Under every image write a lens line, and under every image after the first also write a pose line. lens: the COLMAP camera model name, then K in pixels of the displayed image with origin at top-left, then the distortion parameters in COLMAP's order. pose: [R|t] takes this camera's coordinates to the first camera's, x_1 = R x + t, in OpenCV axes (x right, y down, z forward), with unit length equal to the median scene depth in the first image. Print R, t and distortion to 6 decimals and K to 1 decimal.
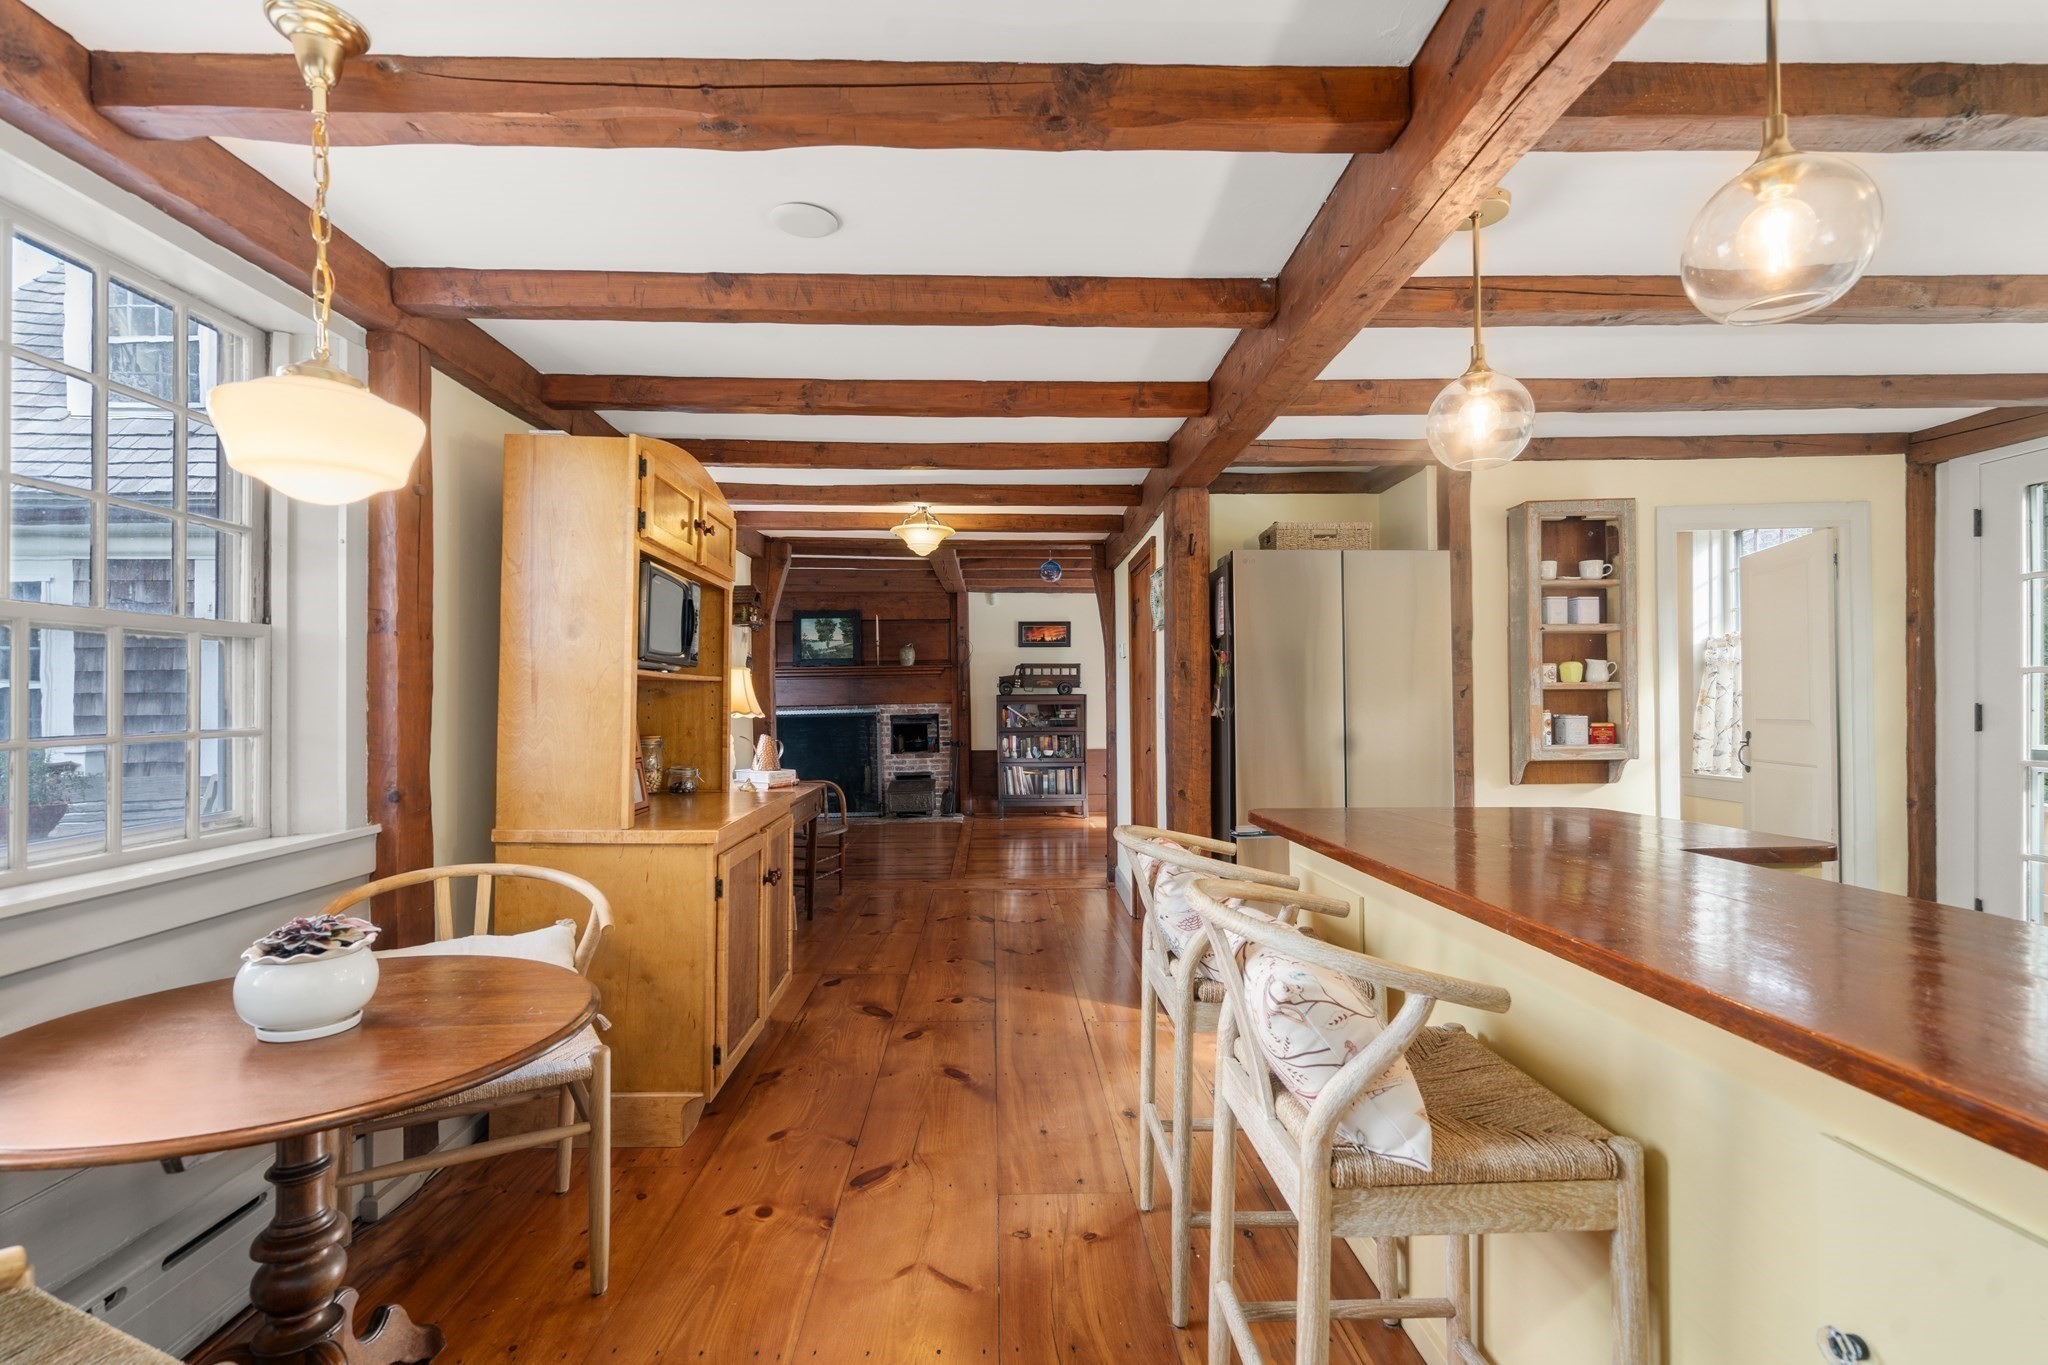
lens RADIAL K [[948.1, 0, 1024.0], [0, 948.1, 682.5], [0, 0, 1]] dist [-0.003014, -0.000328]
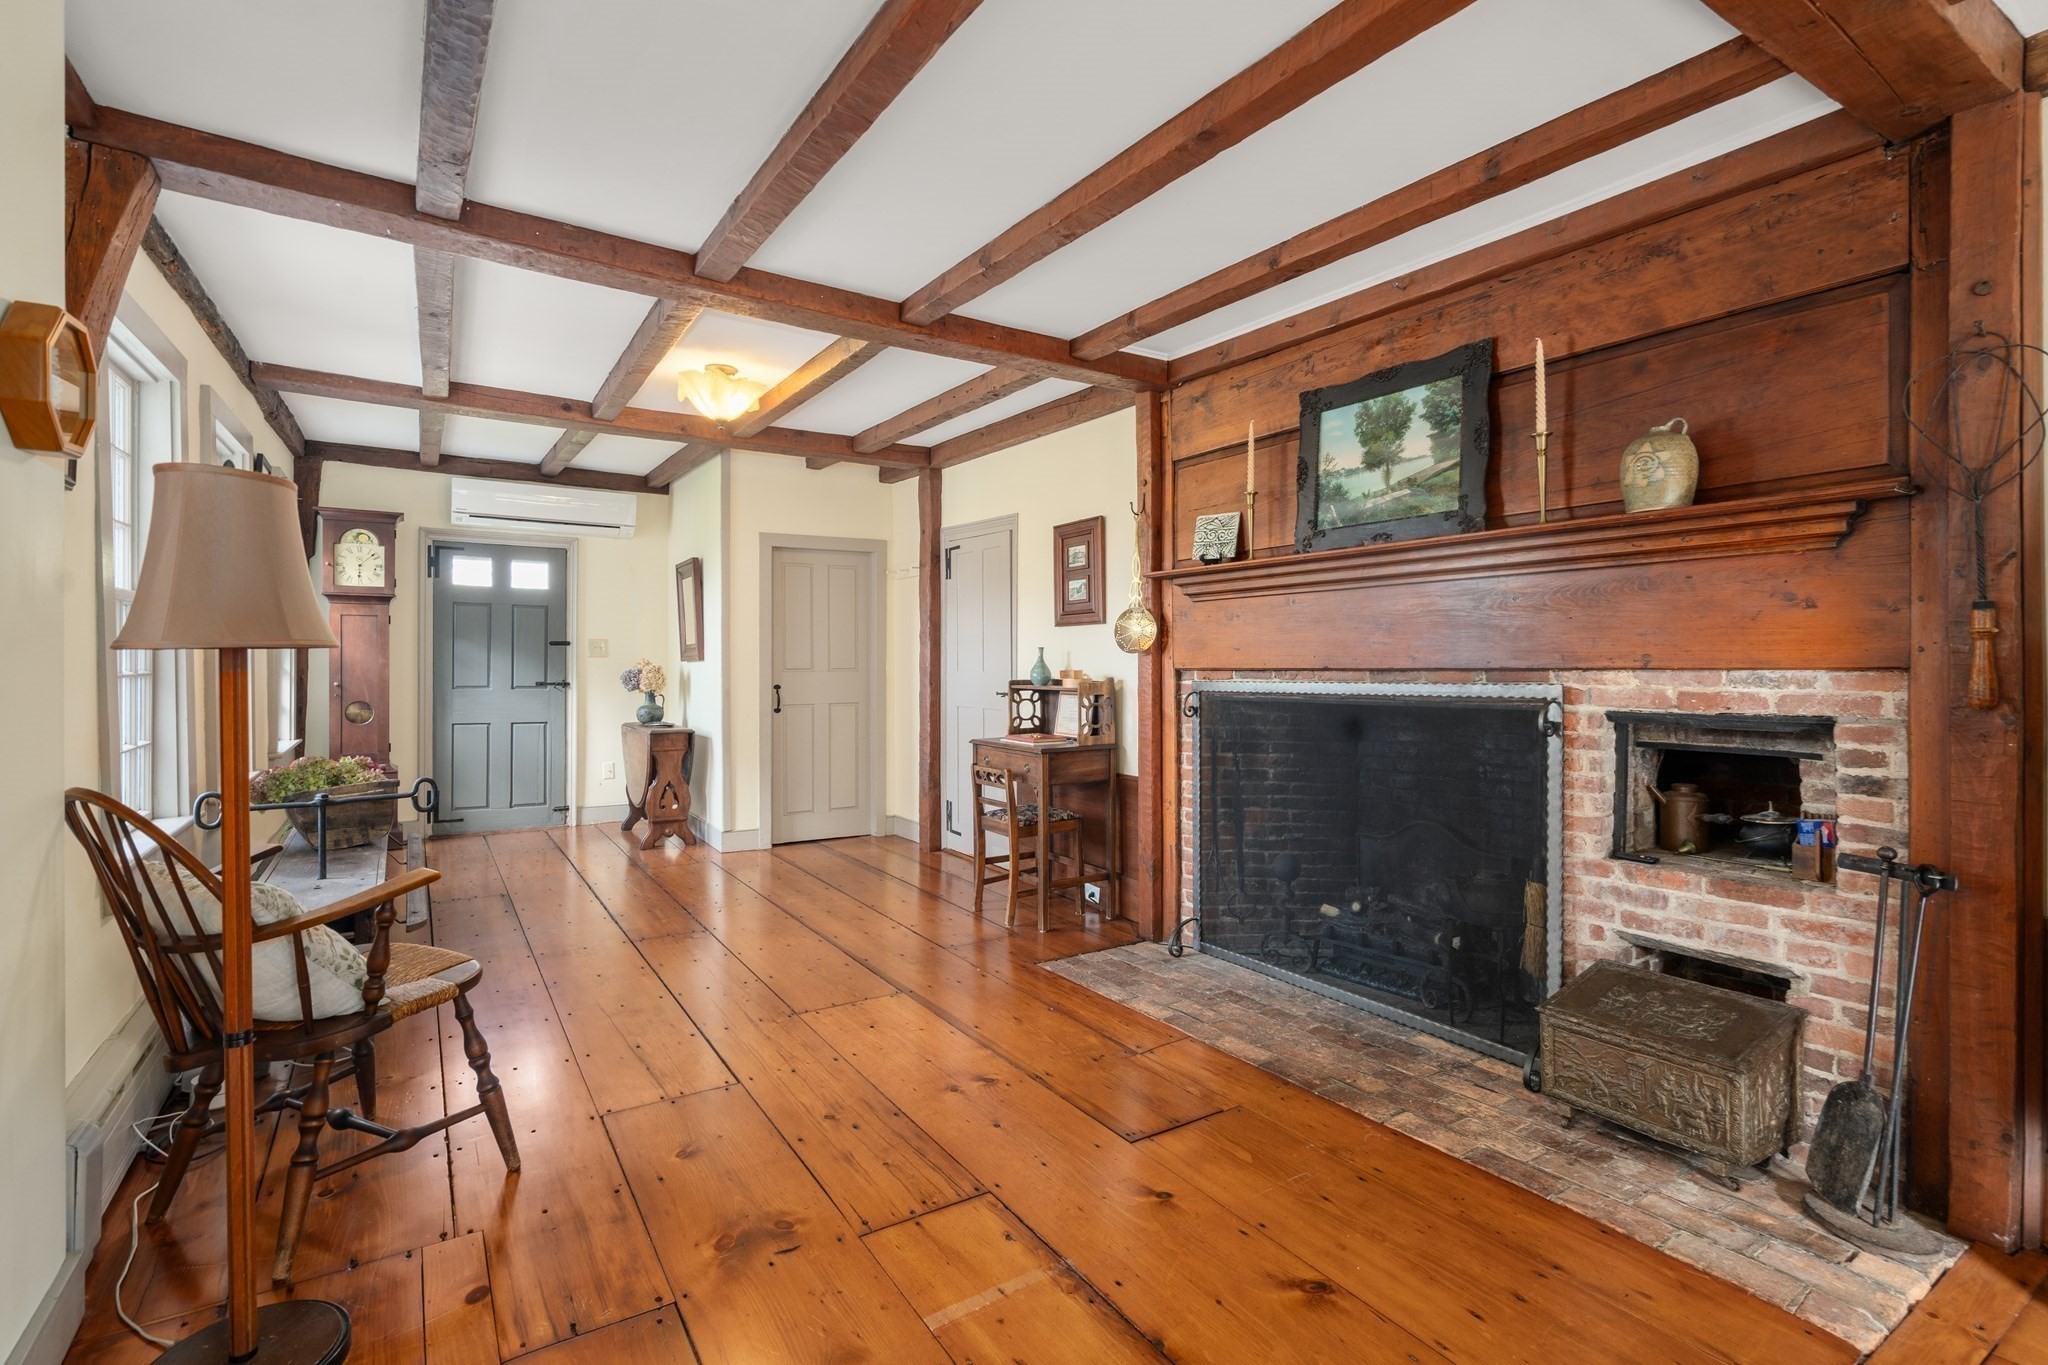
lens RADIAL K [[948.1, 0, 1024.0], [0, 948.1, 682.5], [0, 0, 1]] dist [-0.003014, -0.000328]
pose [[0.518385, 0.024212, -0.854805, 0.000961], [0.001957, 0.999563, 0.029499, 0.018080], [0.855145, -0.016965, 0.518111, 0.726035]]
